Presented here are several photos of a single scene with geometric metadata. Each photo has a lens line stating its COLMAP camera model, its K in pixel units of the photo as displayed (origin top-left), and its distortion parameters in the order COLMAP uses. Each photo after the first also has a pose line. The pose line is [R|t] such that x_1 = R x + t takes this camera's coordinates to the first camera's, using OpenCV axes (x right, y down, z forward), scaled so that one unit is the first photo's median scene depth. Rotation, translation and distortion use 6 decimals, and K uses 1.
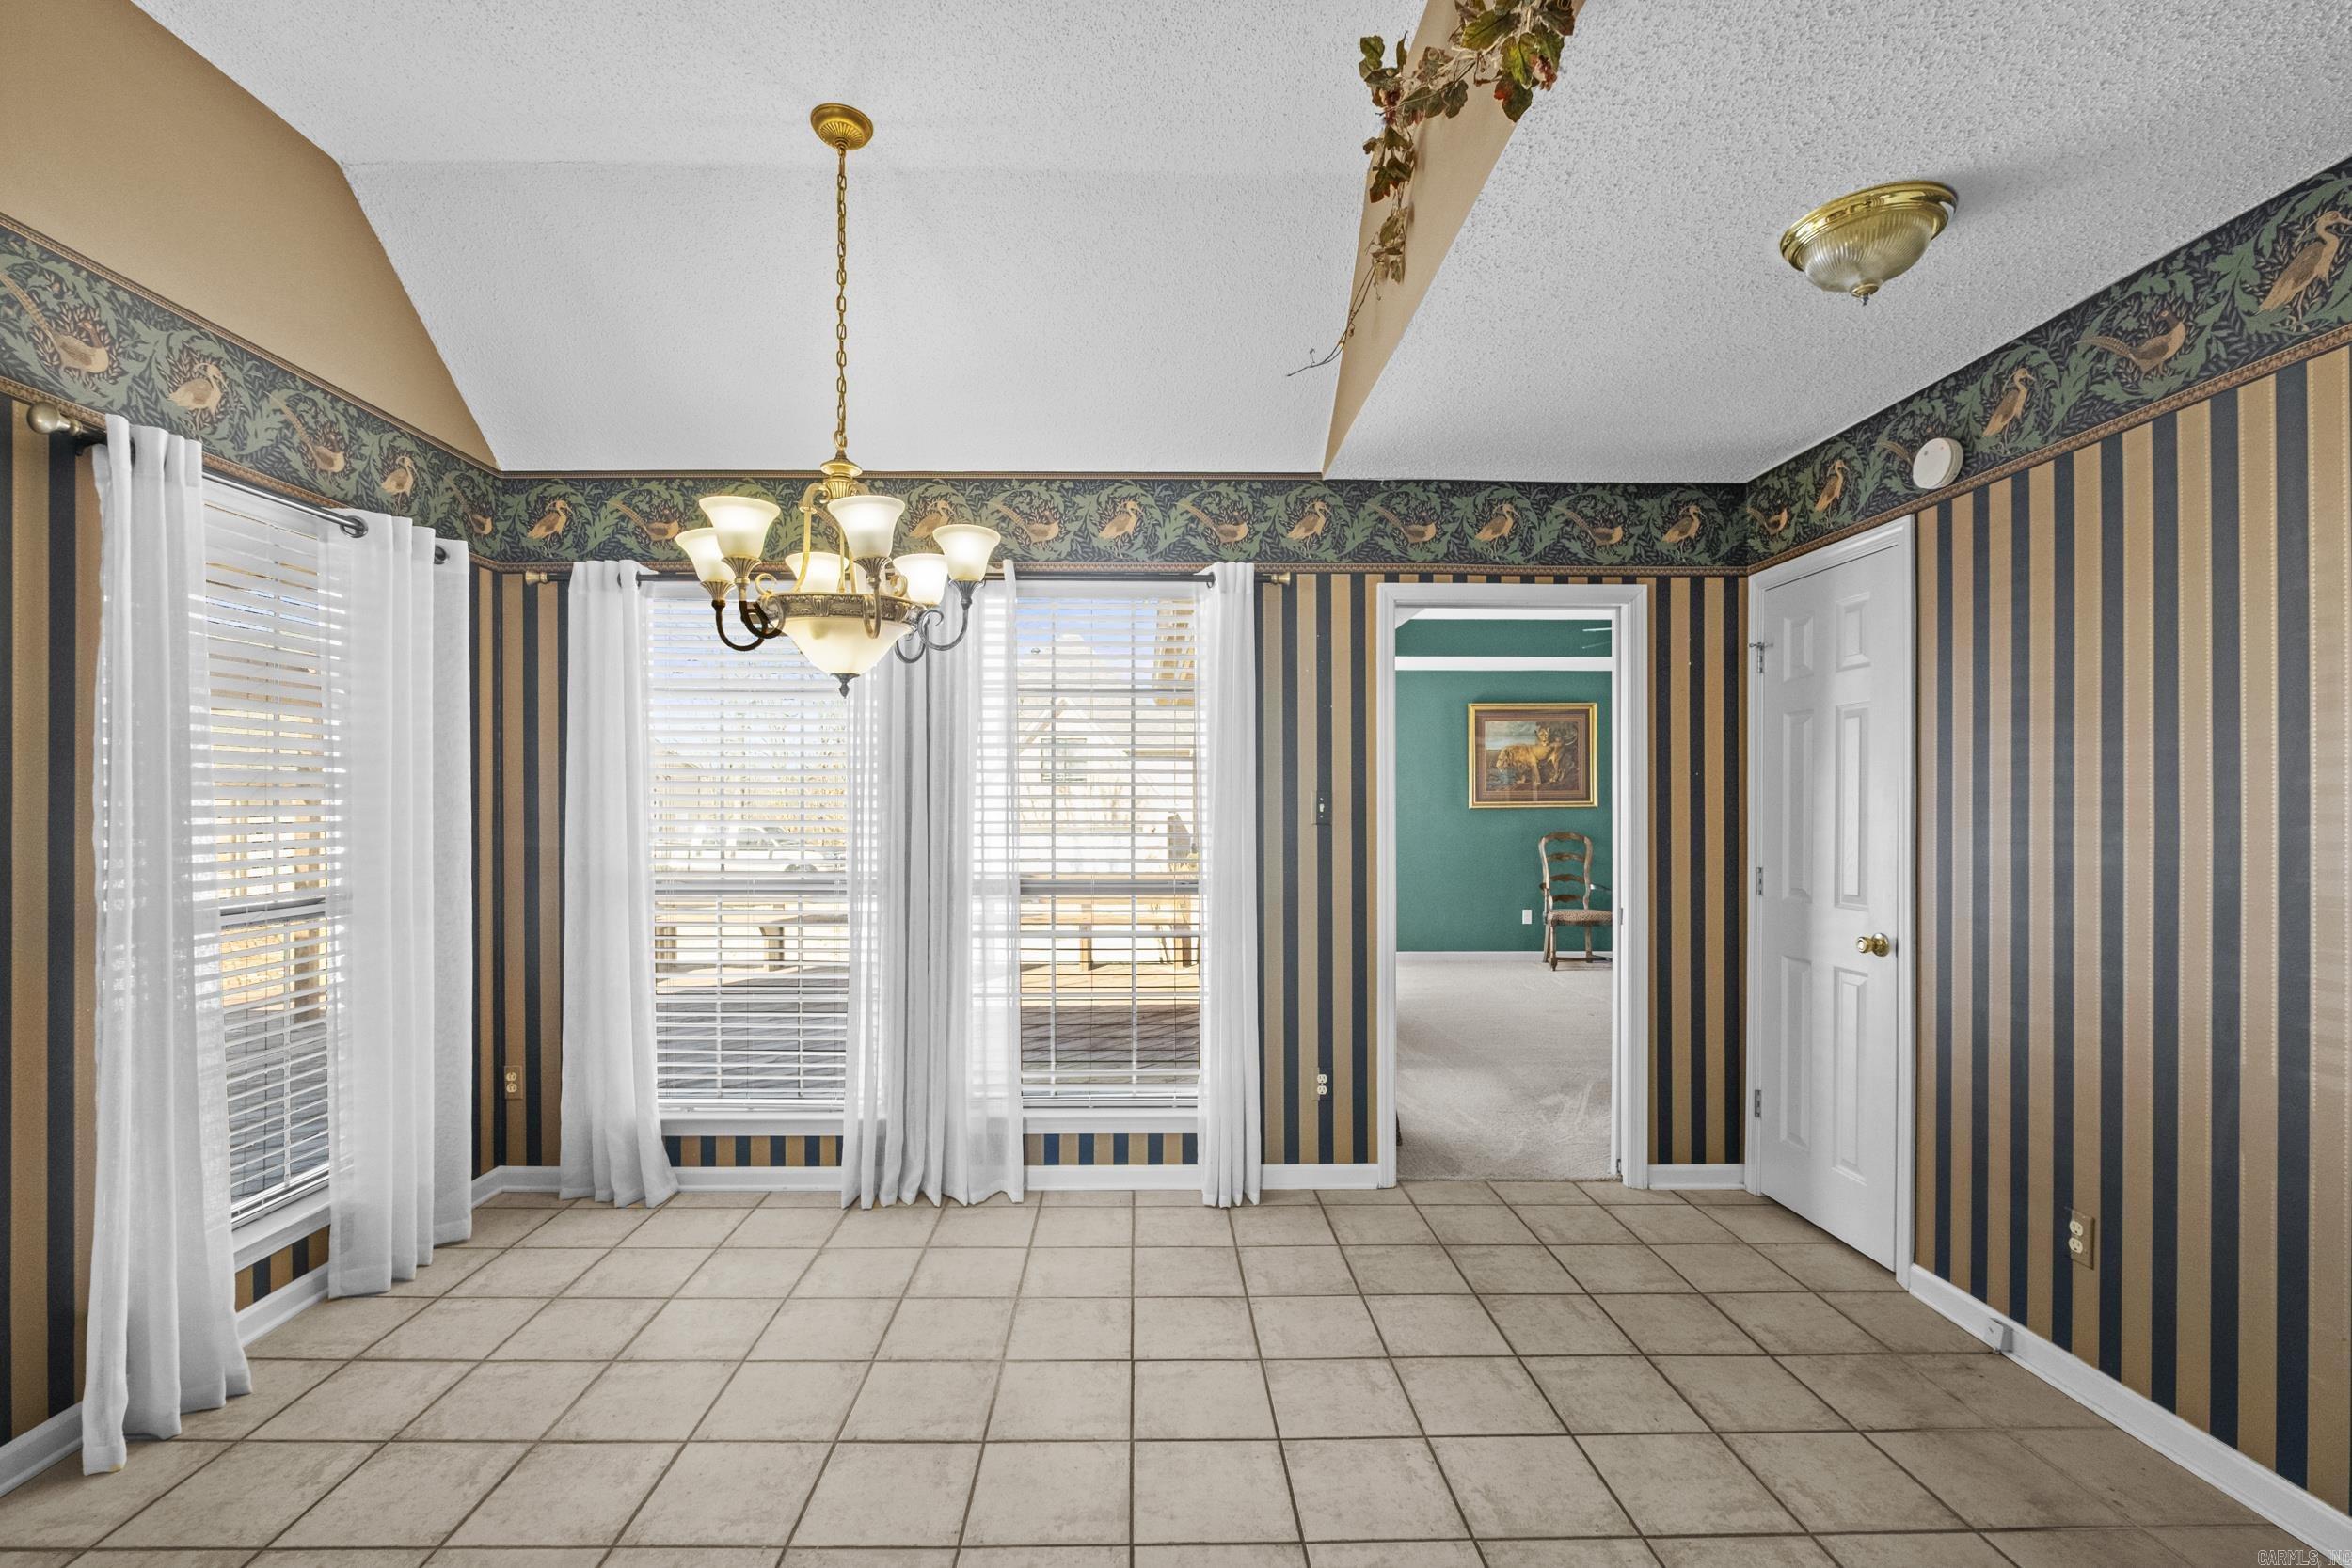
lens RADIAL K [[1020.7, 0, 1151.2], [0, 1020.7, 811.8], [0, 0, 1]] dist [-0.008933, -0.001516]
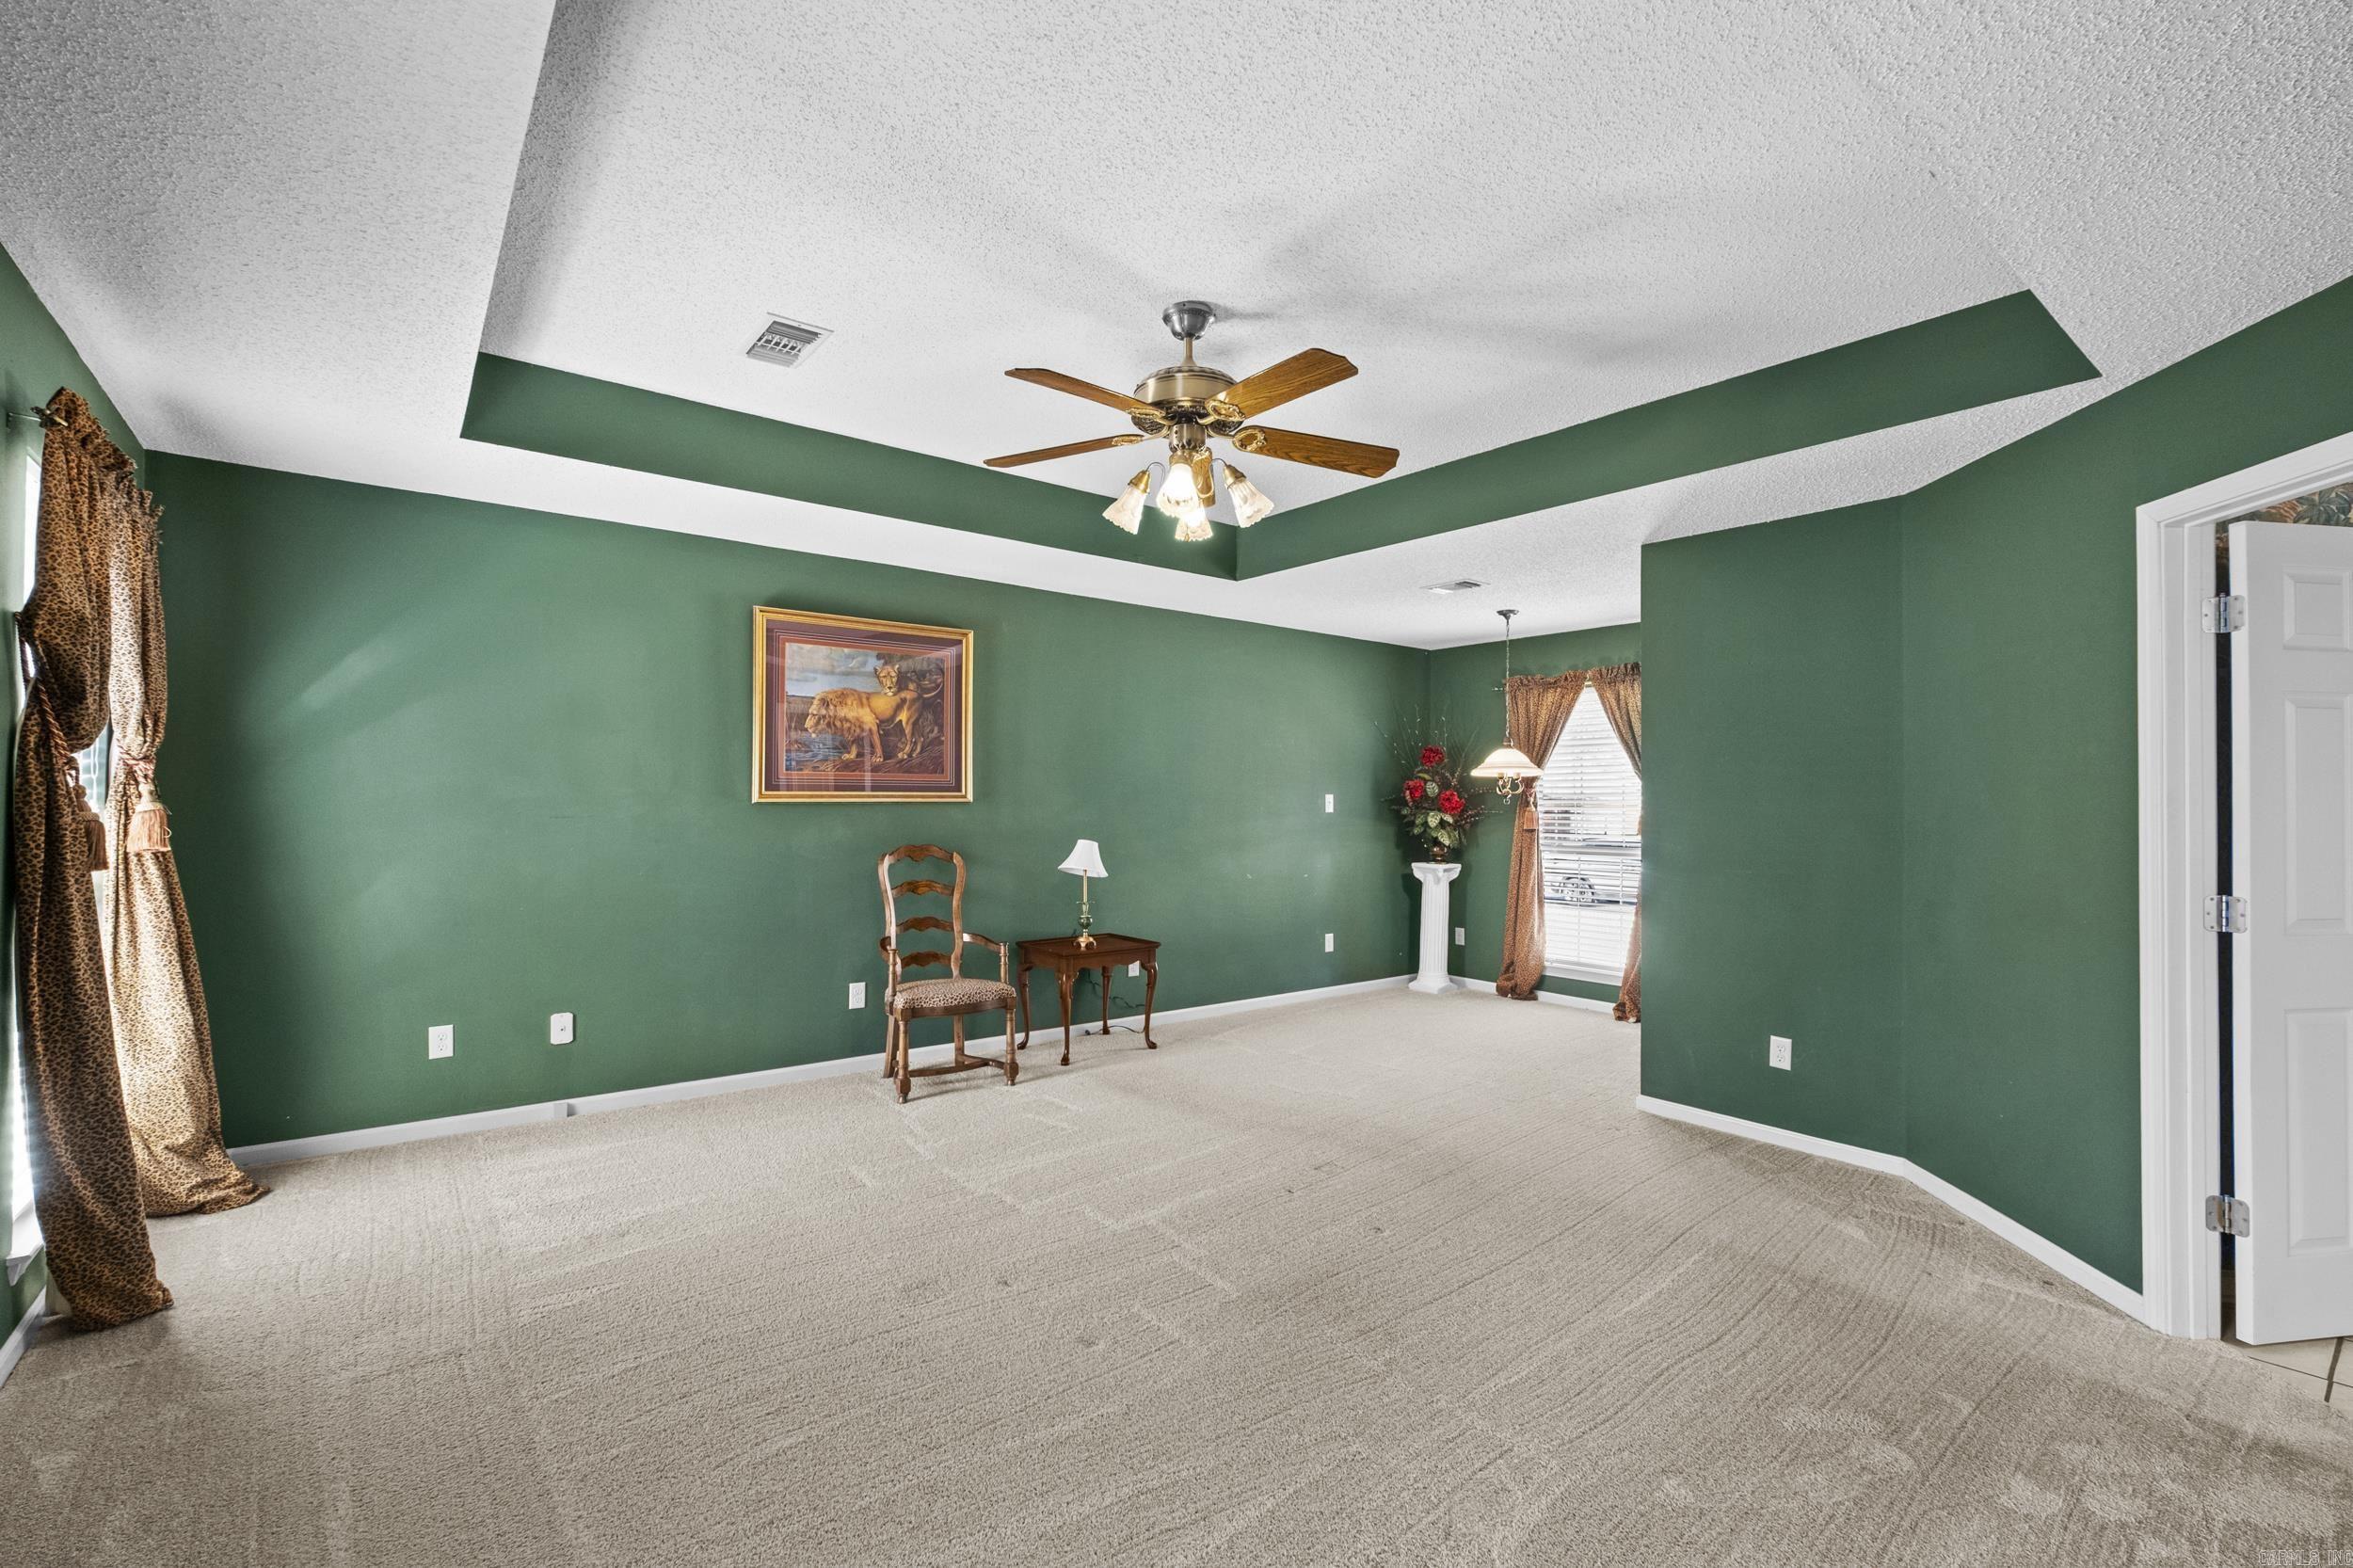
lens RADIAL K [[1021.3, 0, 1171.2], [0, 1021.3, 785.8], [0, 0, 1]] dist [-0.008933, -0.001516]
pose [[0.786964, 0.013733, 0.616846, 0.382547], [-0.006623, 0.999883, -0.013811, -0.016570], [-0.616964, 0.006783, 0.786962, 1.100386]]
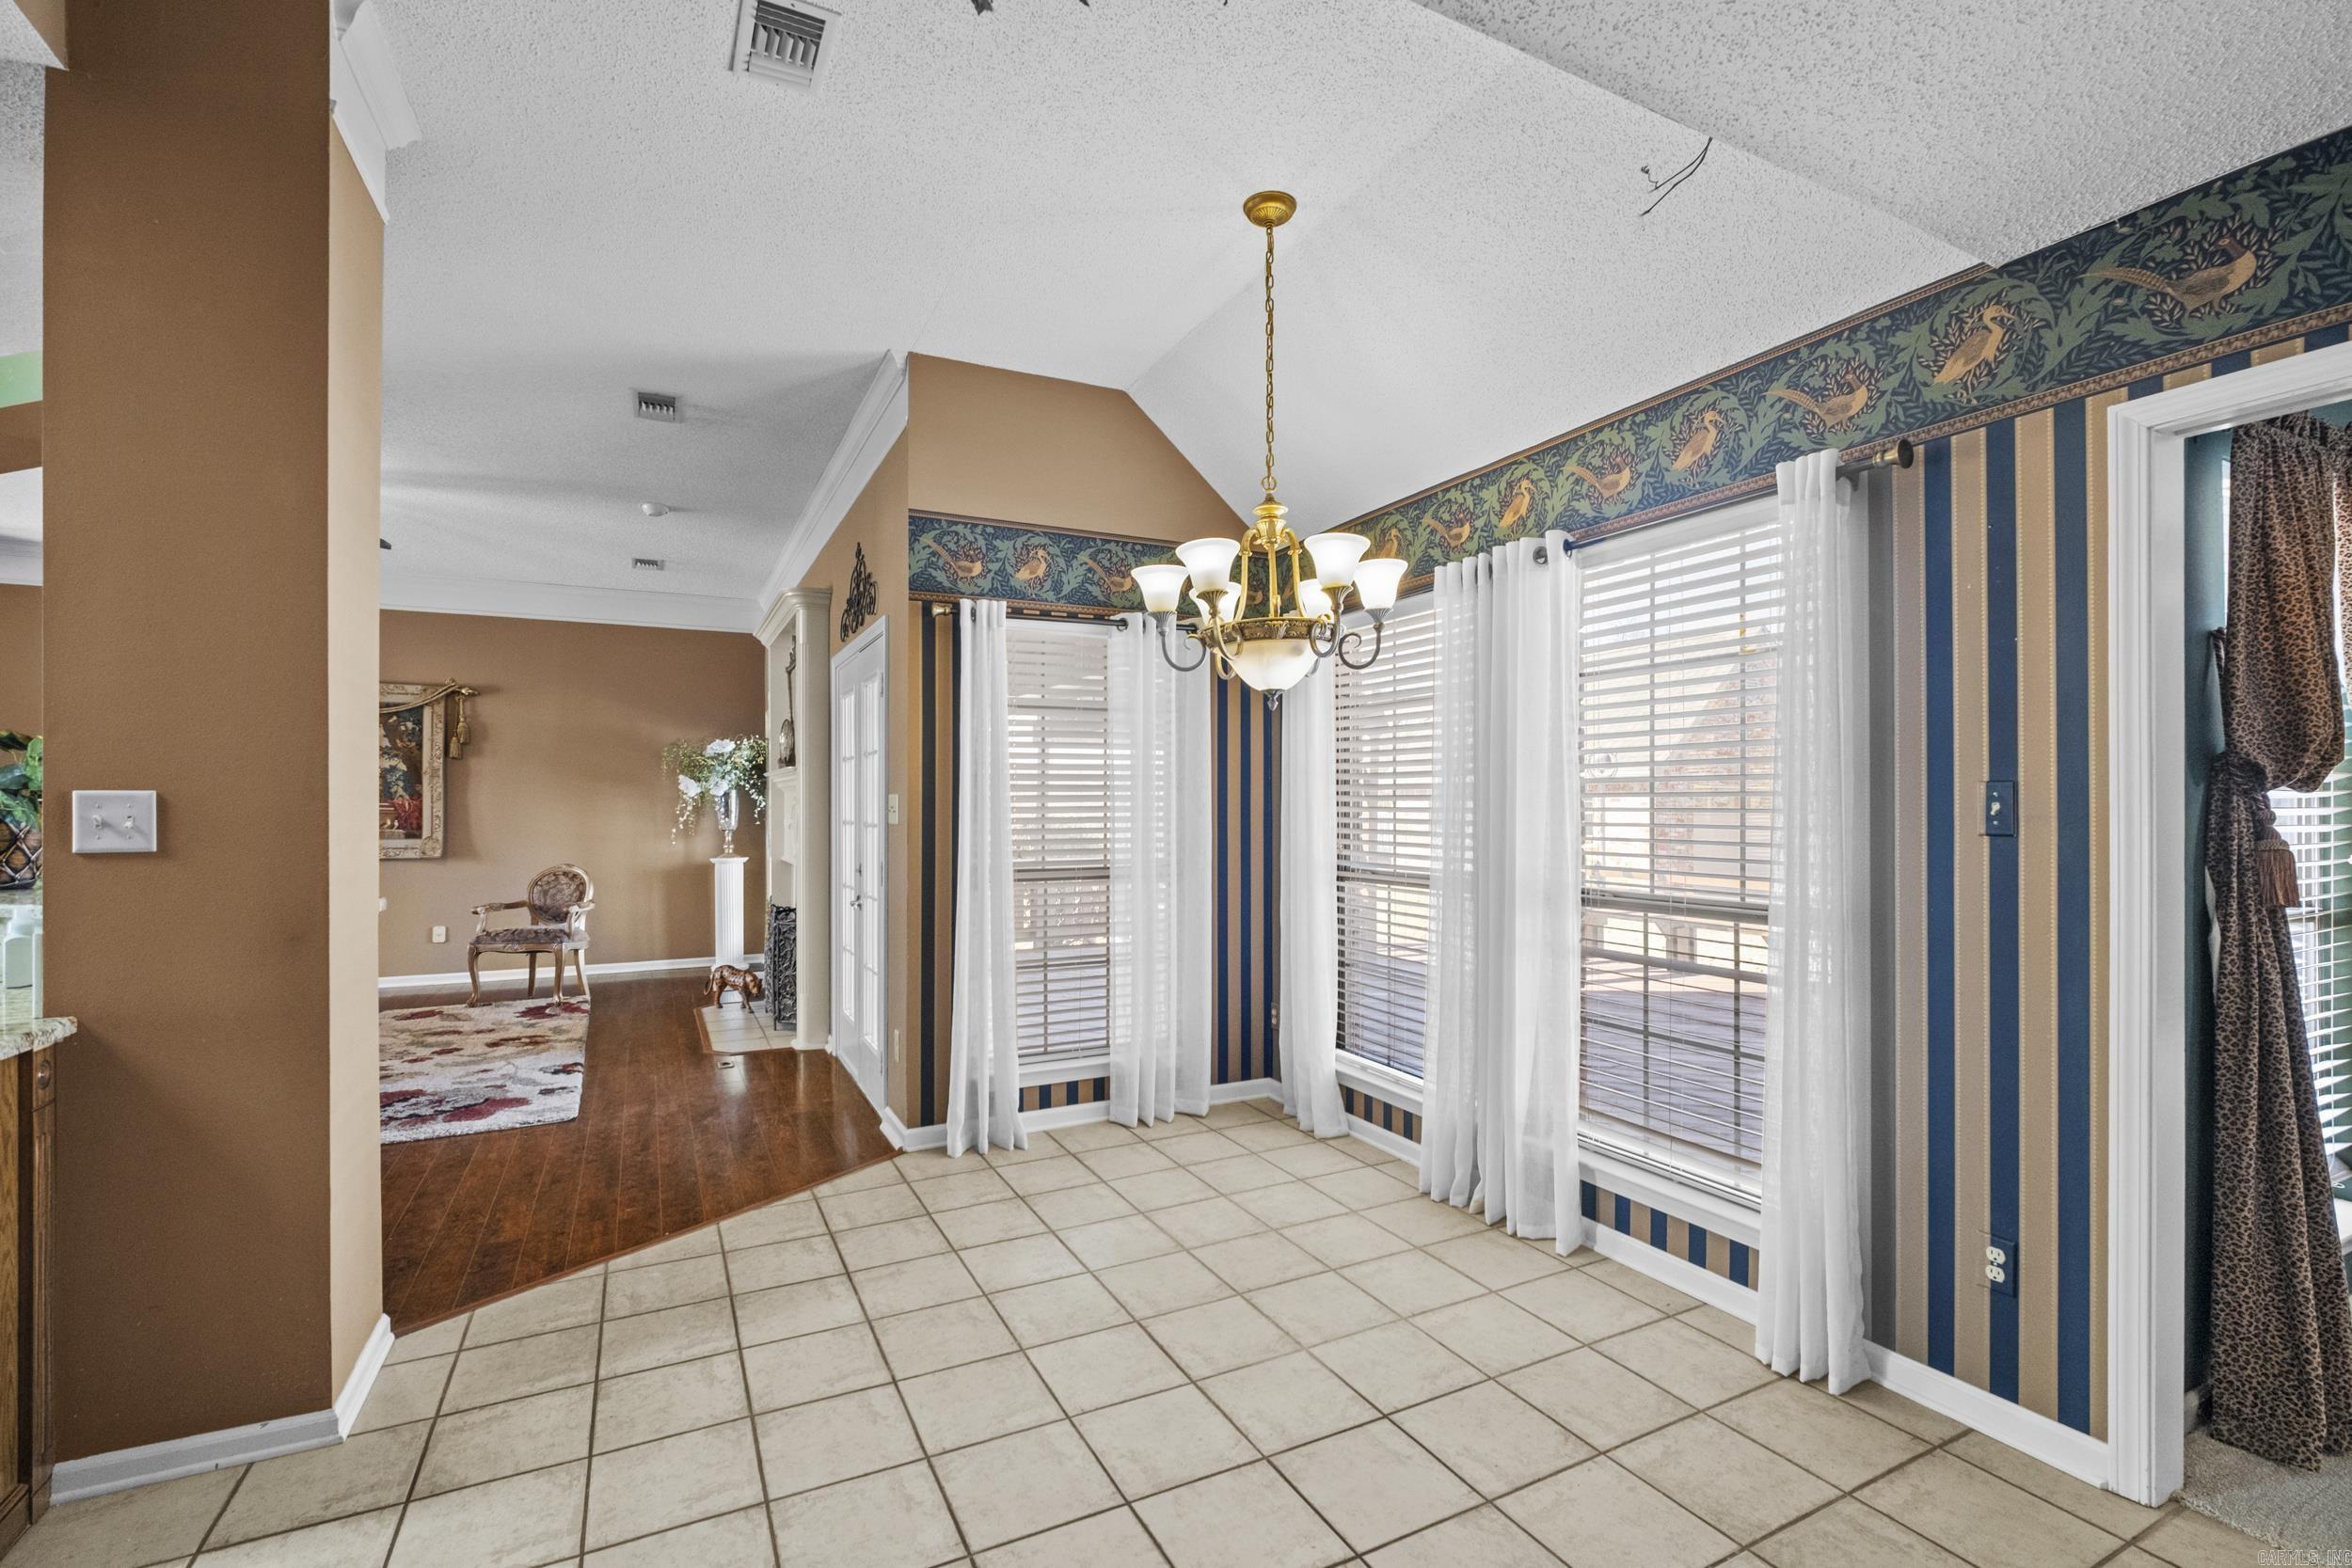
lens RADIAL K [[1020.7, 0, 1170.0], [0, 1020.7, 811.0], [0, 0, 1]] dist [-0.008933, -0.001516]
pose [[0.441782, 0.003868, -0.897114, 0.492200], [-0.002346, 0.999992, 0.003156, -0.003473], [0.897120, 0.000710, 0.441787, 0.293975]]
